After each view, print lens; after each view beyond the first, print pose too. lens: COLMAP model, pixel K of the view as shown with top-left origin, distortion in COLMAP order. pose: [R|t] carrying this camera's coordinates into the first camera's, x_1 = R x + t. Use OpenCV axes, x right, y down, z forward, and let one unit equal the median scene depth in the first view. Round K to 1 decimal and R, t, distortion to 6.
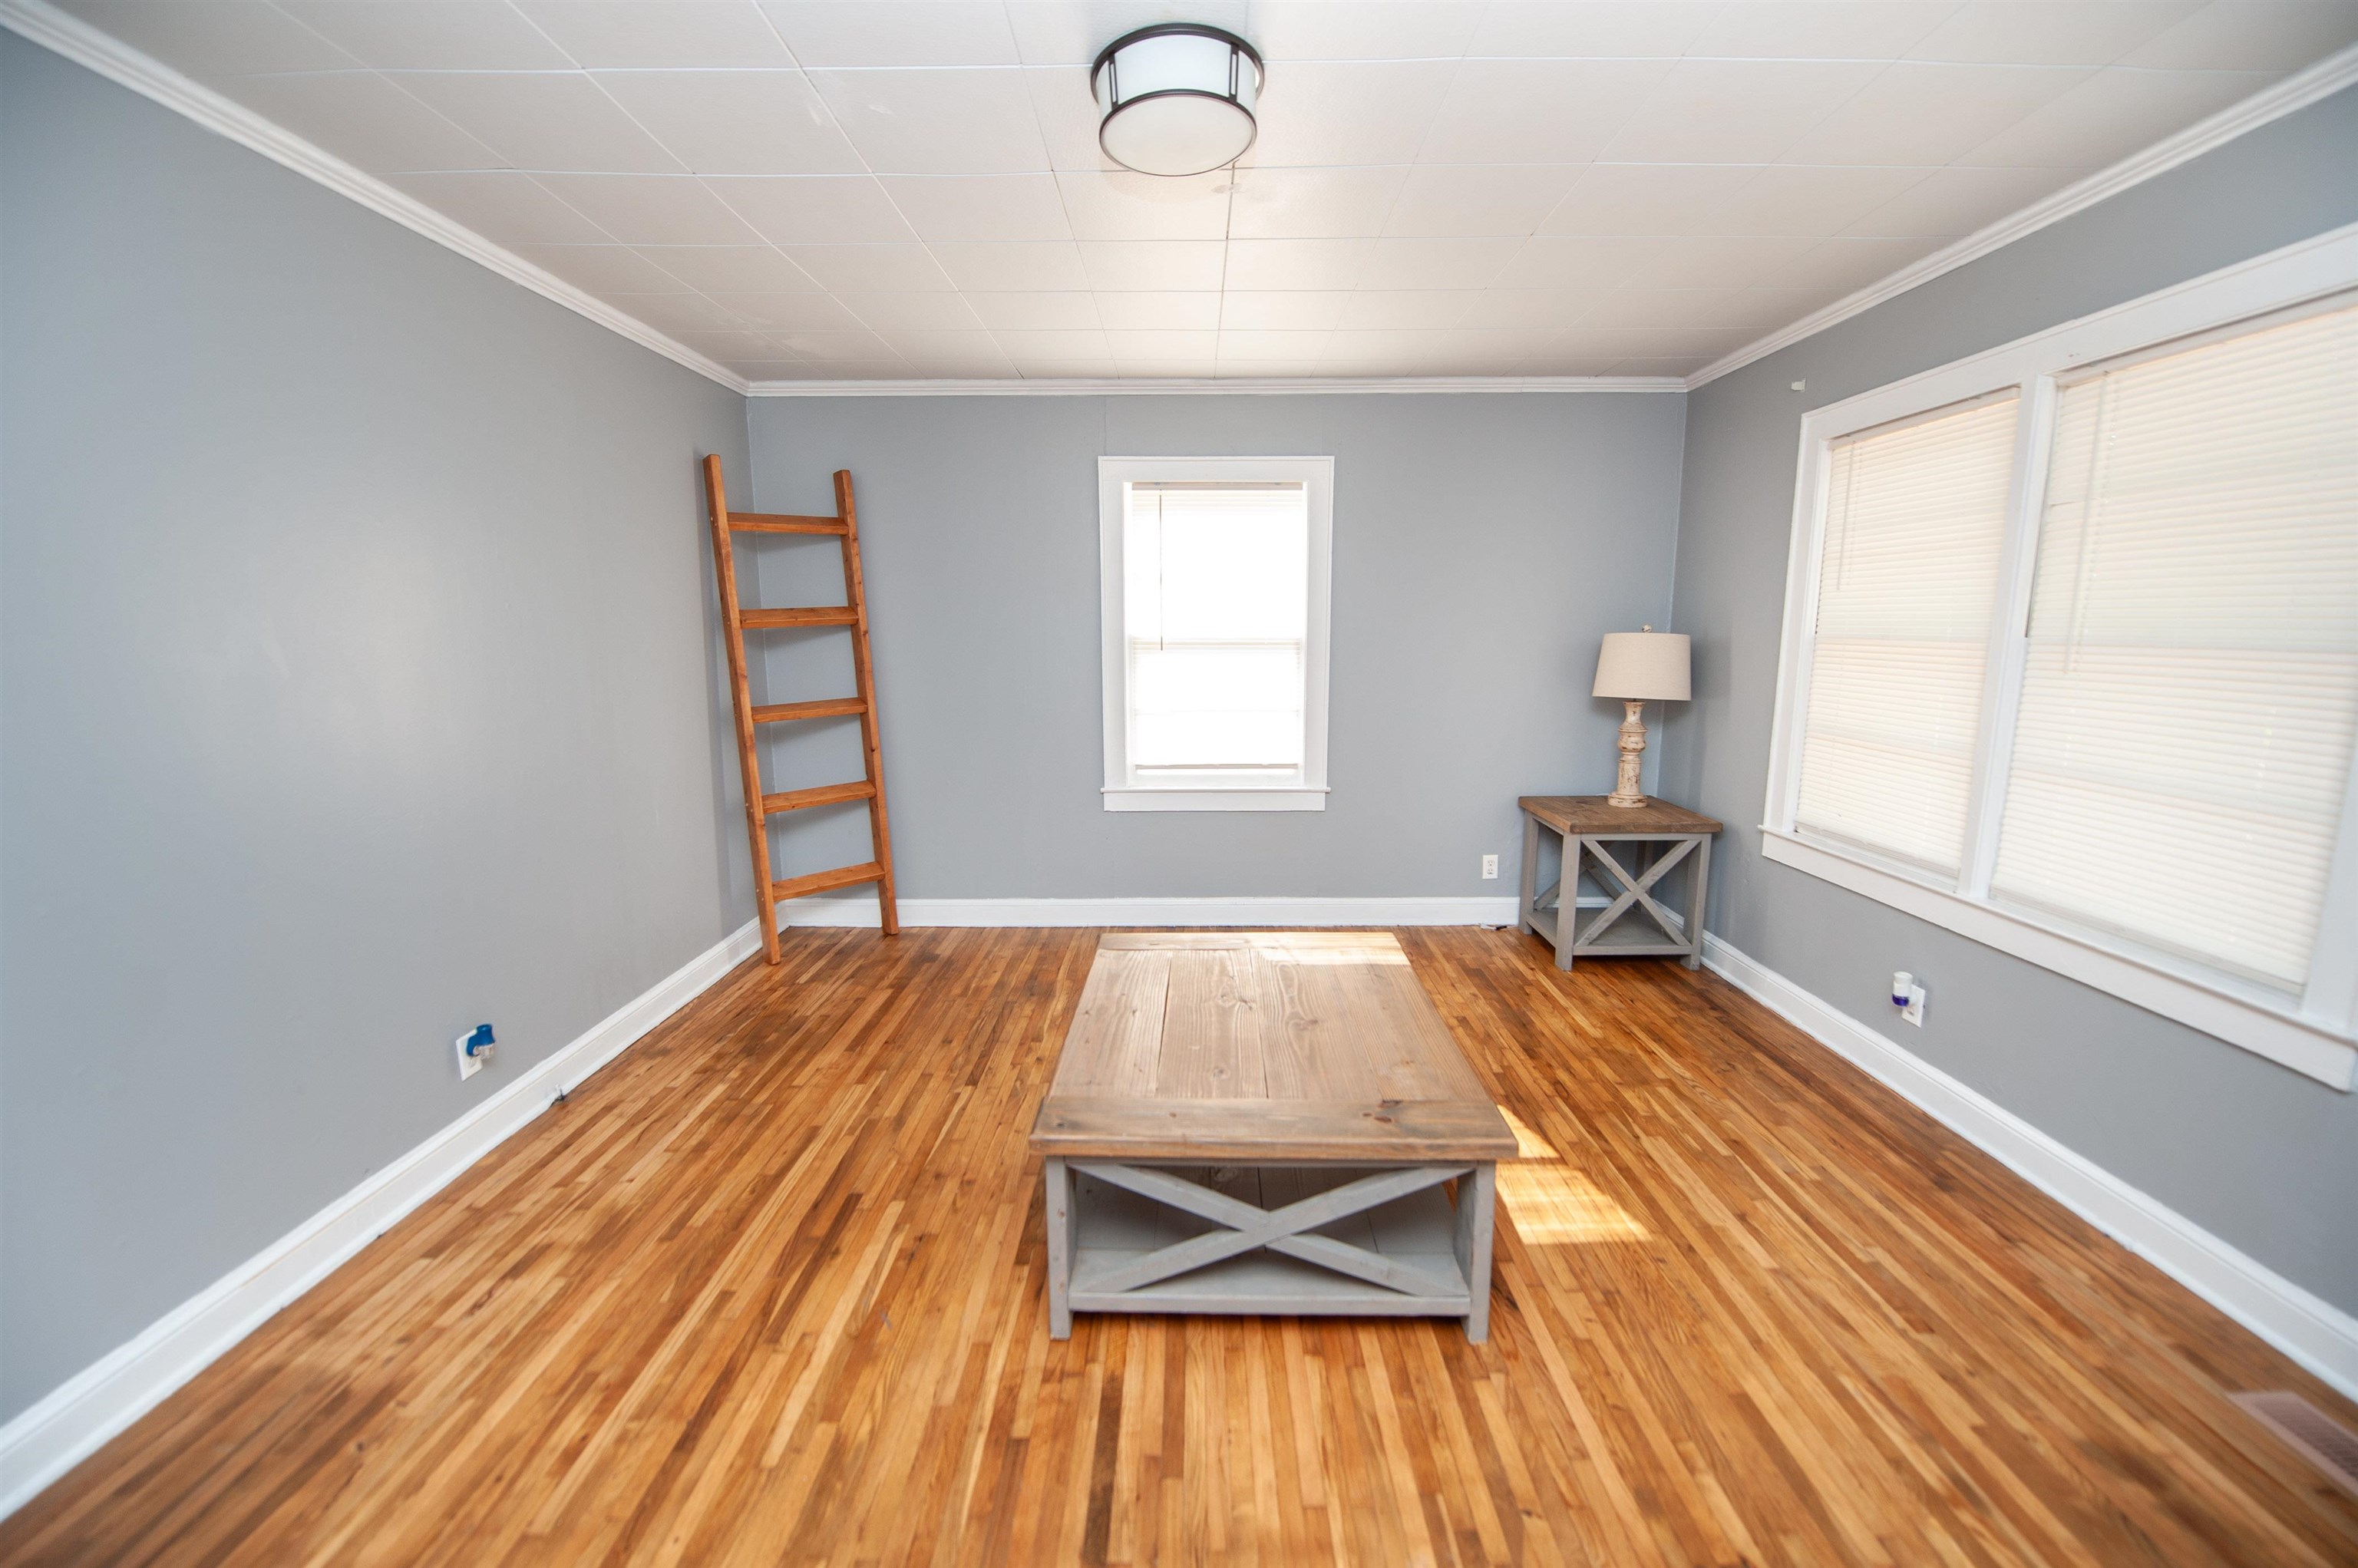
lens RADIAL K [[964.4, 0, 1166.7], [0, 964.4, 787.7], [0, 0, 1]] dist [-0.025764, -0.000980]
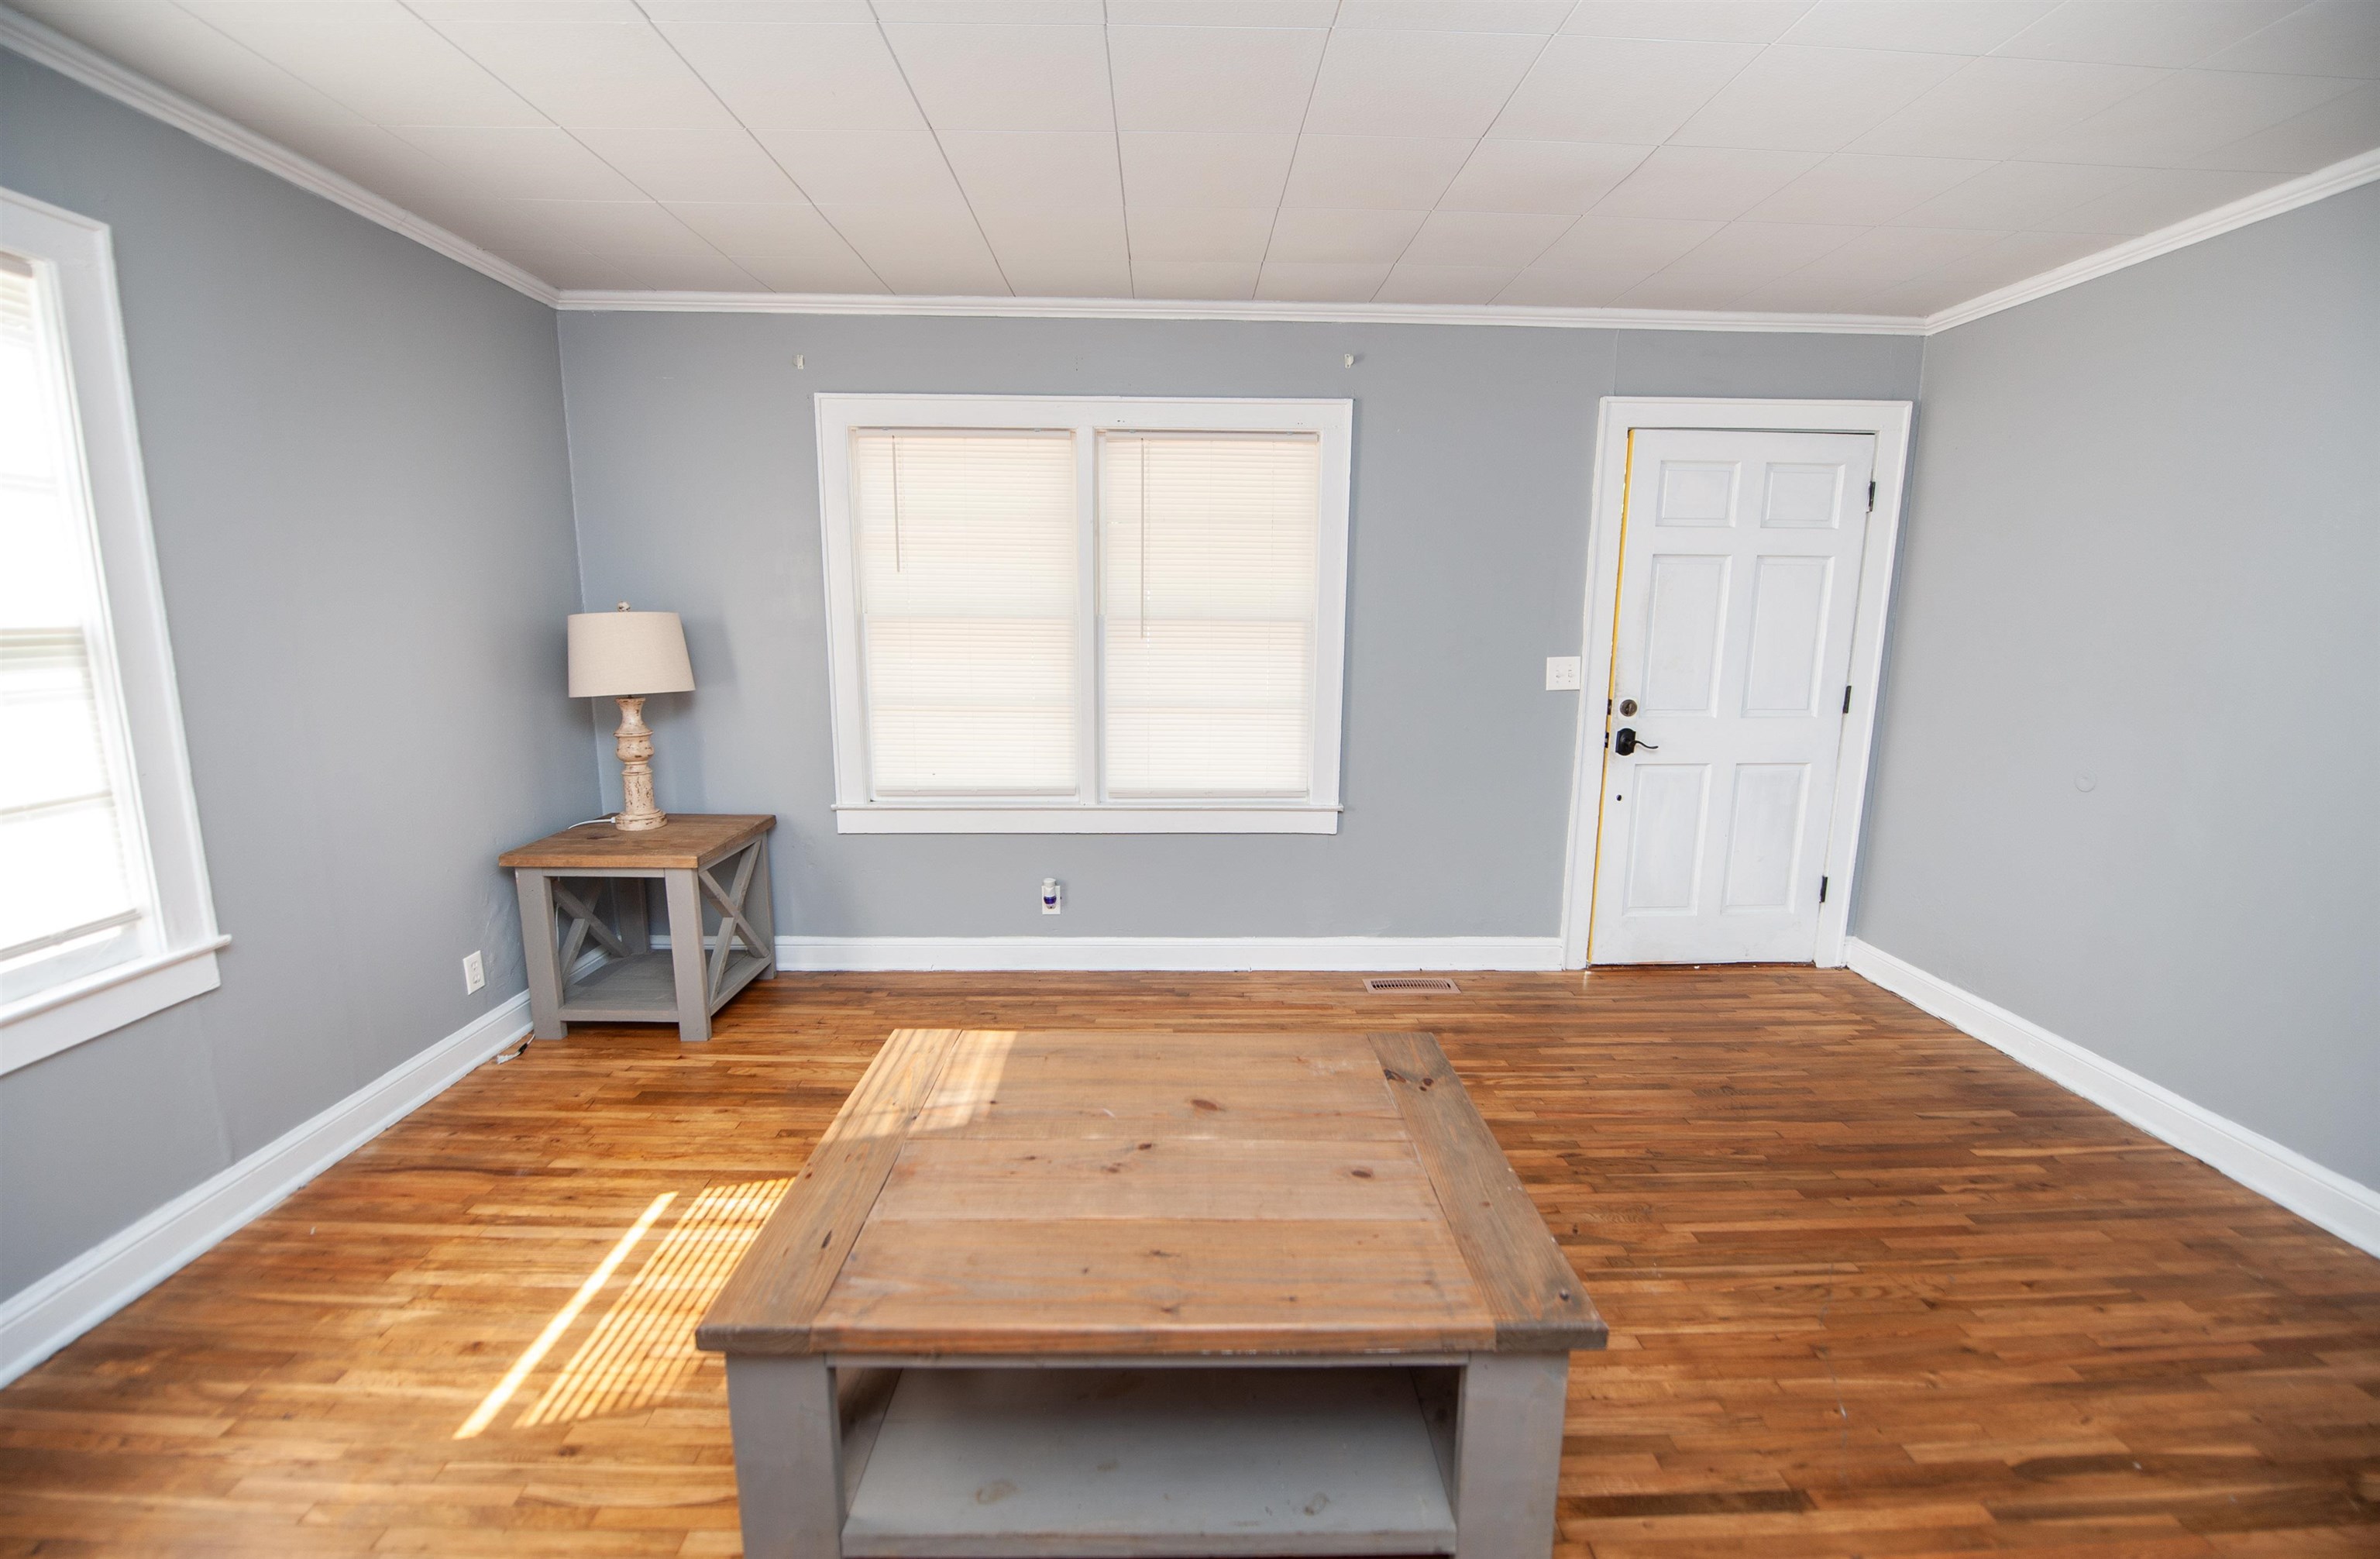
lens RADIAL K [[970.4, 0, 1198.0], [0, 970.4, 772.4], [0, 0, 1]] dist [-0.017634, -0.000427]
pose [[-0.059245, -0.162798, 0.984879, -0.524726], [0.154046, 0.973303, 0.170151, -0.142436], [-0.986286, 0.161797, -0.032585, 0.864192]]
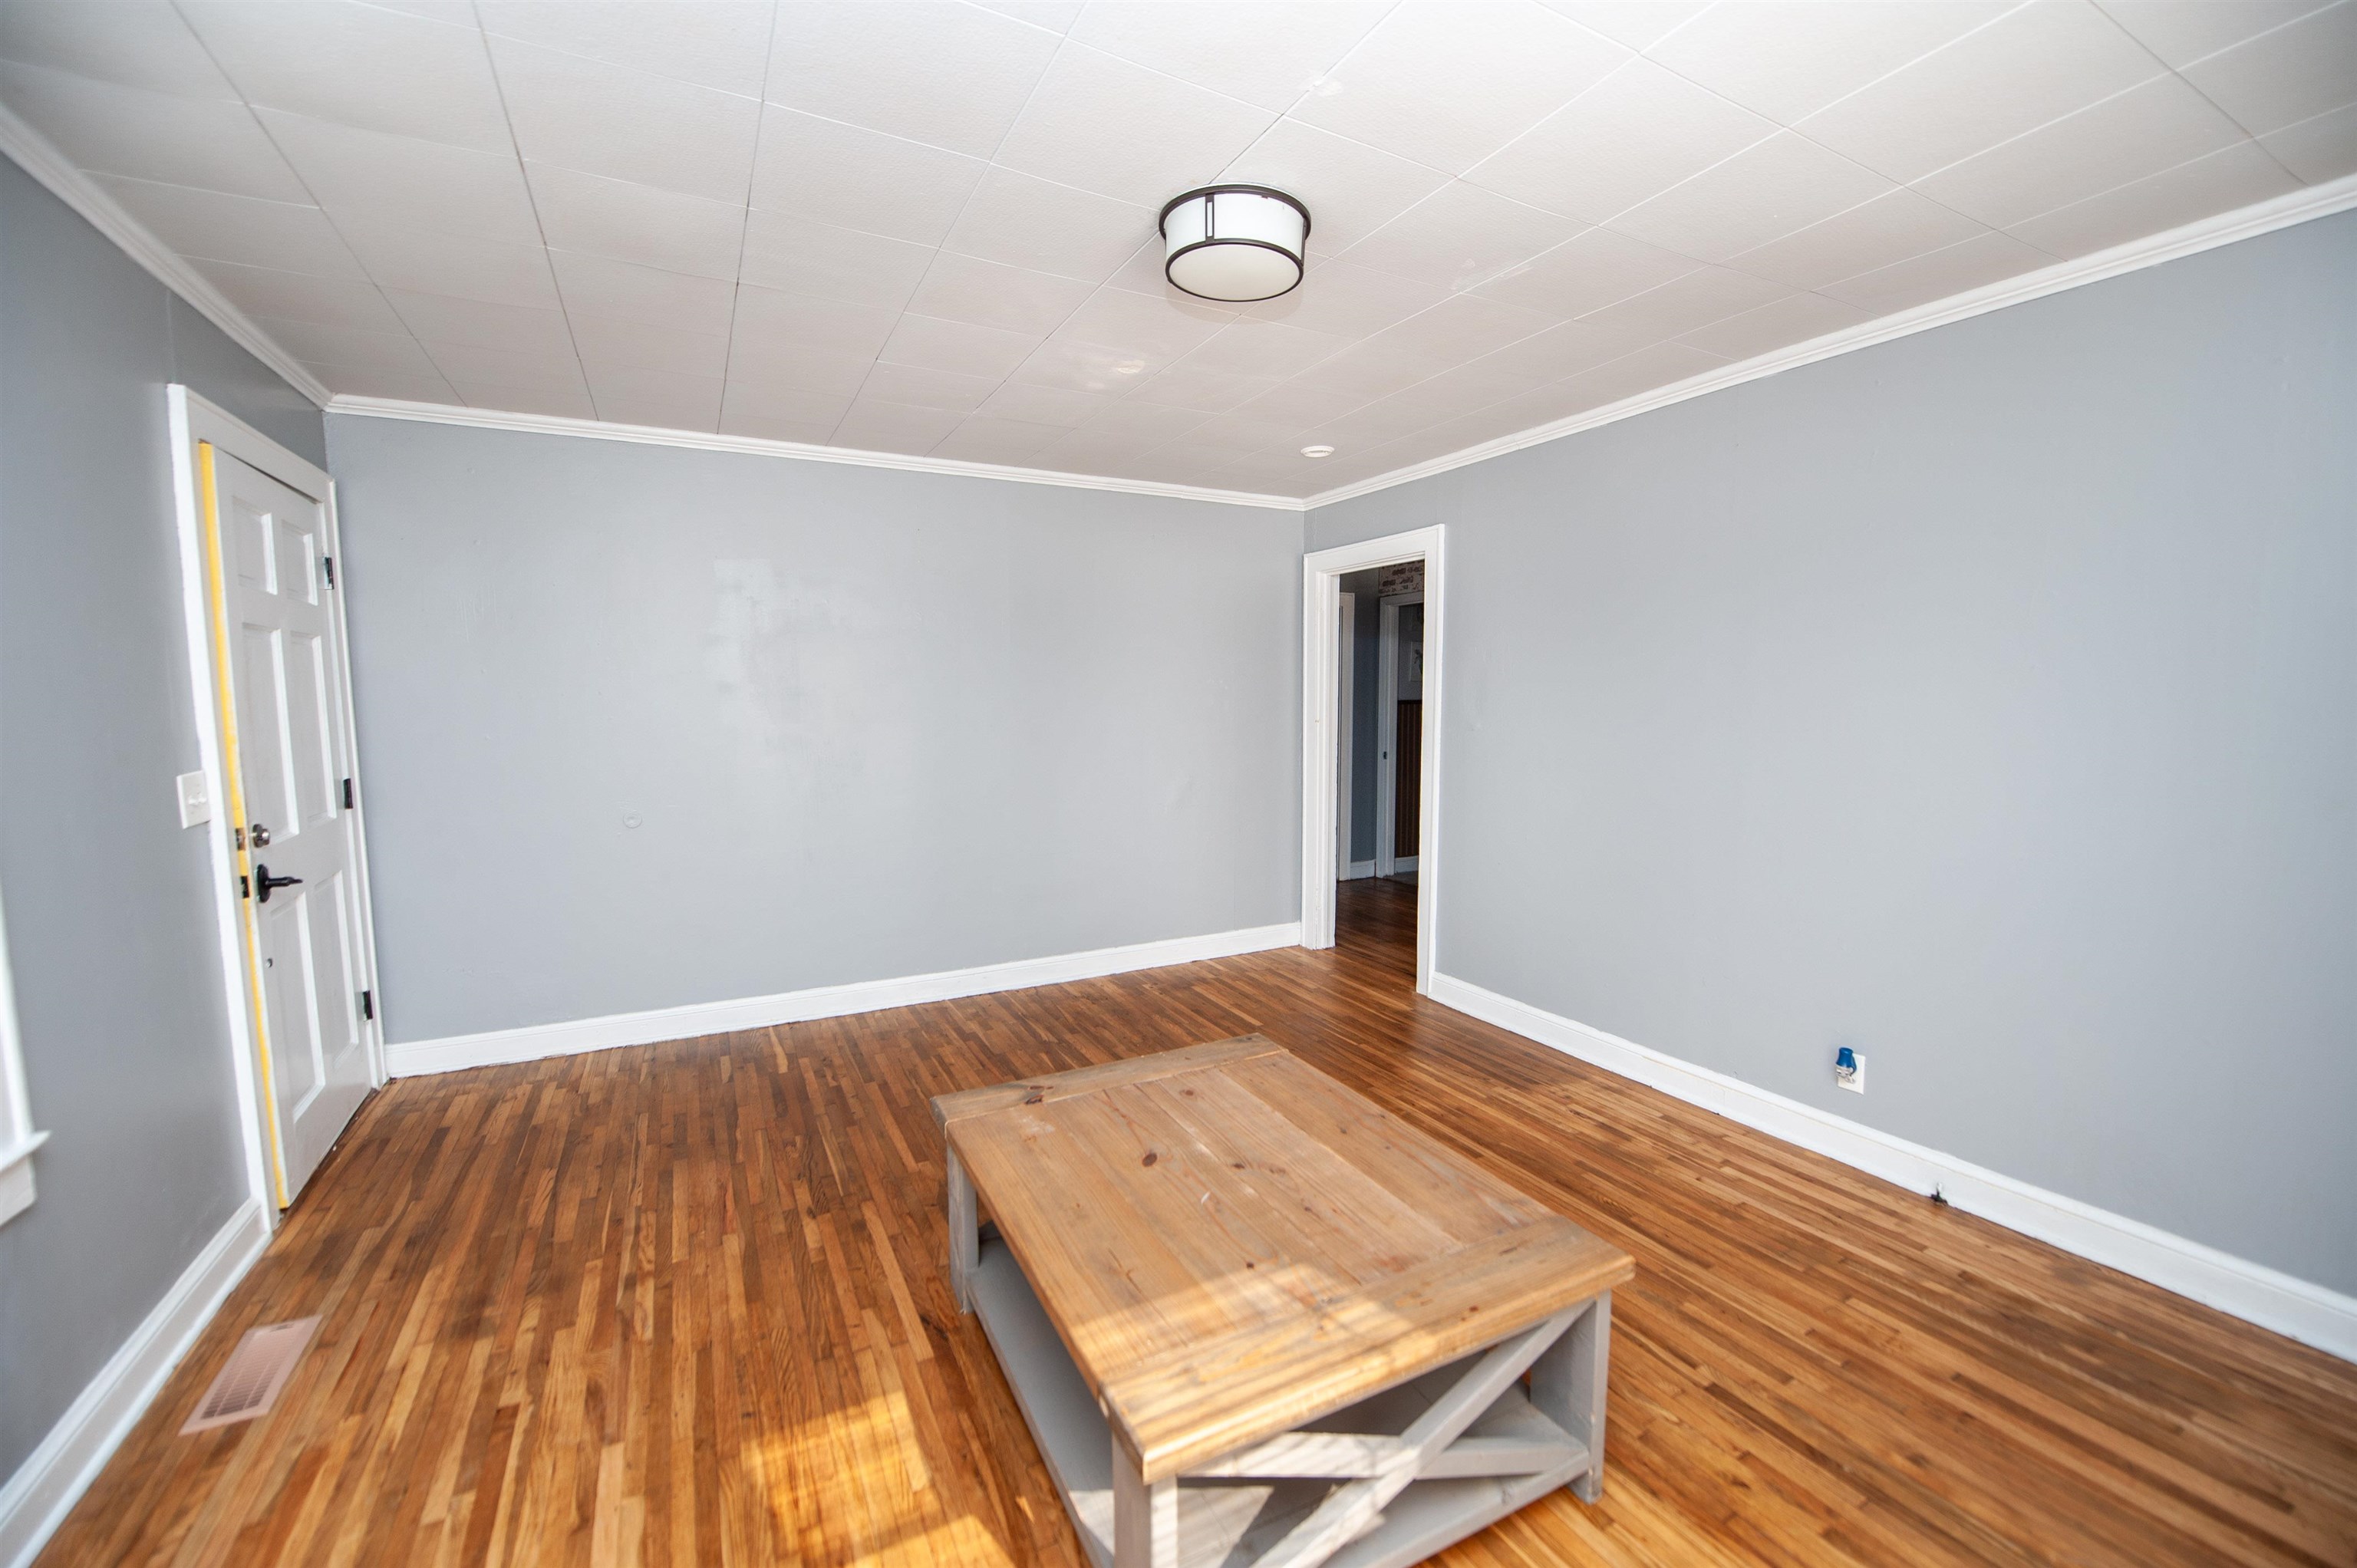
lens RADIAL K [[929.2, 0, 1203.0], [0, 929.2, 786.5], [0, 0, 1]] dist [-0.021473, -0.000215]
pose [[-0.863188, 0.056413, -0.501721, 0.439176], [-0.074485, 0.968635, 0.237061, -0.239034], [0.499358, 0.241999, -0.831913, 1.422923]]
